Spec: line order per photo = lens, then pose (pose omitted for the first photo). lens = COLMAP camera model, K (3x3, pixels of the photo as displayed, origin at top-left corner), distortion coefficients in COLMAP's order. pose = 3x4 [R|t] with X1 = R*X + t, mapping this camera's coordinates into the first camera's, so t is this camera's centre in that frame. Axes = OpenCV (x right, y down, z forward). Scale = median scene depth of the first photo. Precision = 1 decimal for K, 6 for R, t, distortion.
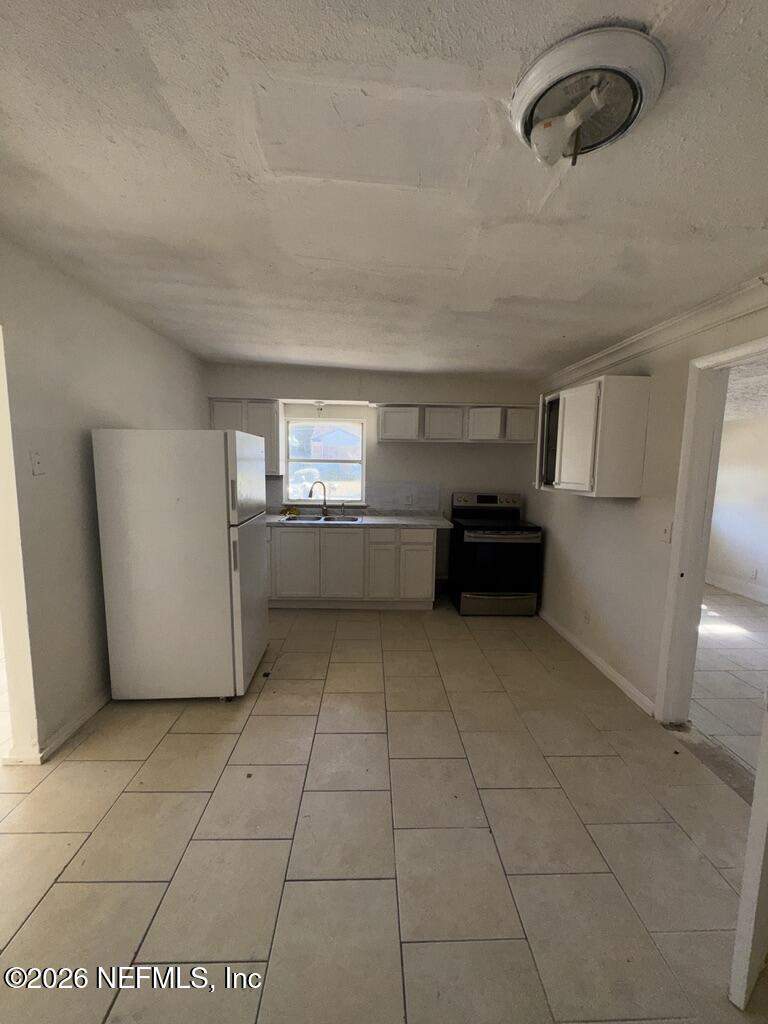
lens RADIAL K [[409.0, 0, 383.7], [0, 409.0, 513.5], [0, 0, 1]] dist [-0.001943, -0.000205]
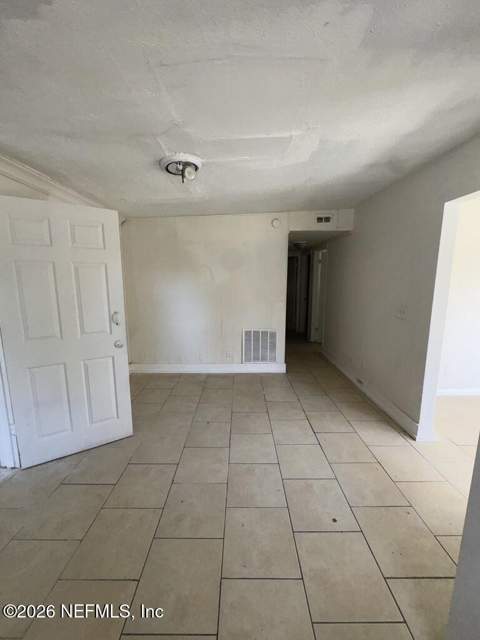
lens RADIAL K [[255.6, 0, 239.1], [0, 255.6, 319.2], [0, 0, 1]] dist [-0.001943, -0.000205]
pose [[-0.999219, -0.025301, 0.030340, -0.041130], [-0.016296, 0.963596, 0.266867, -0.198460], [-0.035987, 0.266164, -0.963256, 1.826862]]
